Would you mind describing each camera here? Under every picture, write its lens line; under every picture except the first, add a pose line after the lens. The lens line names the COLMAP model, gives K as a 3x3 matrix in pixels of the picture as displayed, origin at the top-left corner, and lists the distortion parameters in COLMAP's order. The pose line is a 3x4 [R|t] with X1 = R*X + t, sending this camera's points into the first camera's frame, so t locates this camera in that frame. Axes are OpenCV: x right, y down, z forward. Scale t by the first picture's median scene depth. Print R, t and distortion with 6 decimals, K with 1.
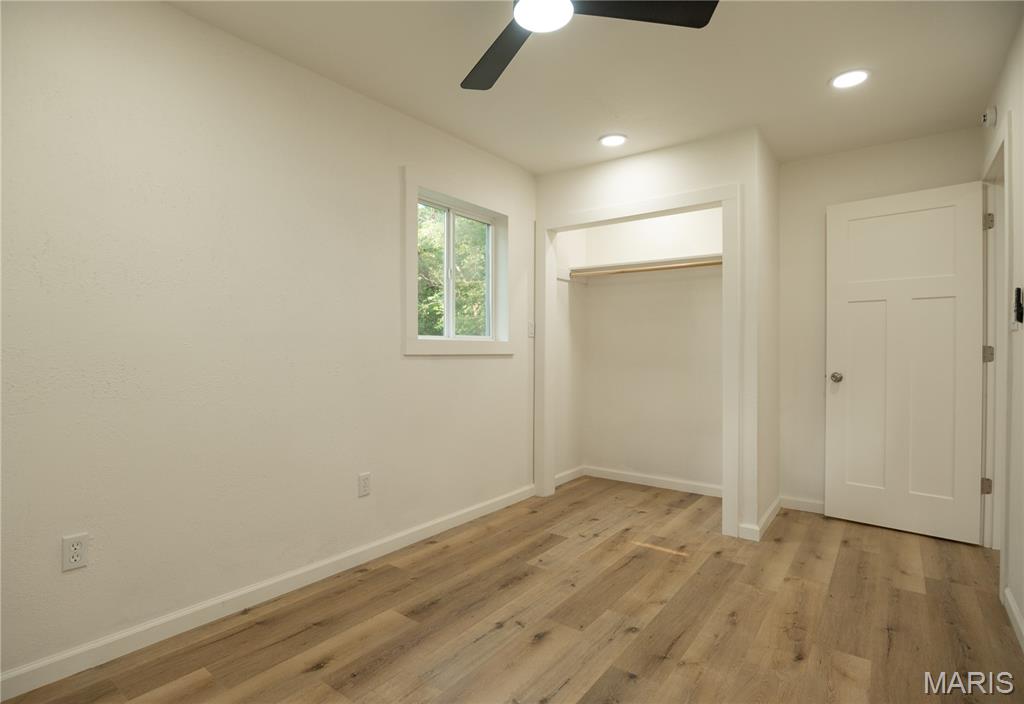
lens RADIAL K [[503.2, 0, 508.8], [0, 503.2, 354.8], [0, 0, 1]] dist [-0.026398, -0.000119]
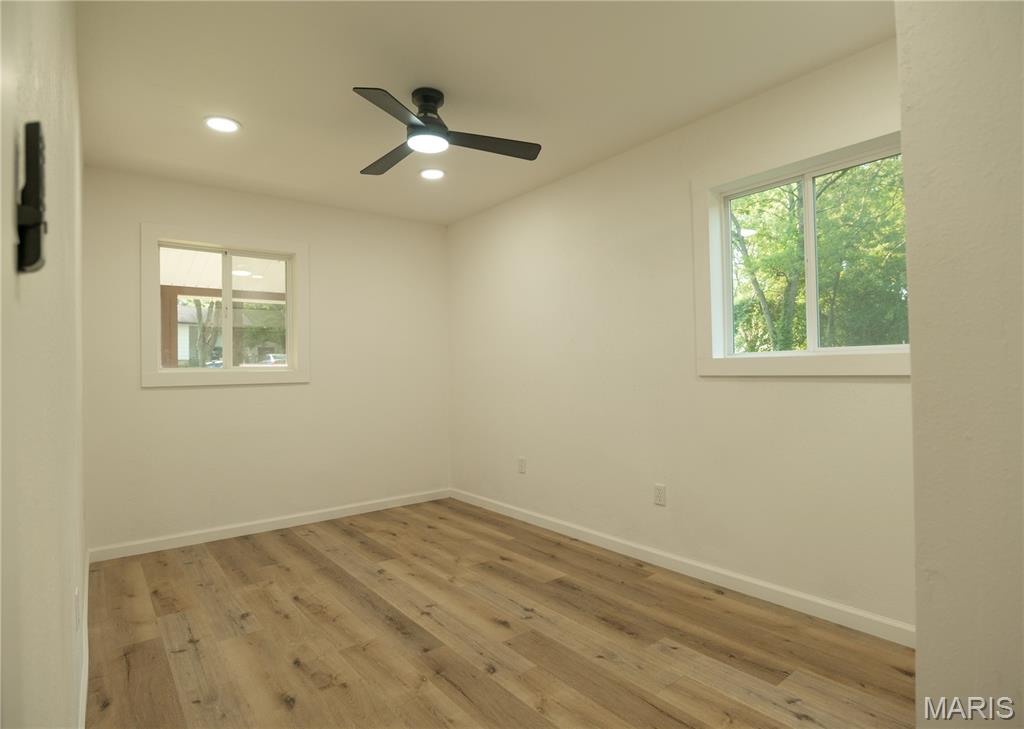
lens RADIAL K [[552.3, 0, 511.1], [0, 552.3, 364.7], [0, 0, 1]] dist [-0.022131, -0.000346]
pose [[-0.253422, -0.008788, -0.967316, 1.065805], [0.006754, 0.999918, -0.010854, -0.012926], [0.967332, -0.009284, -0.253341, 1.112179]]
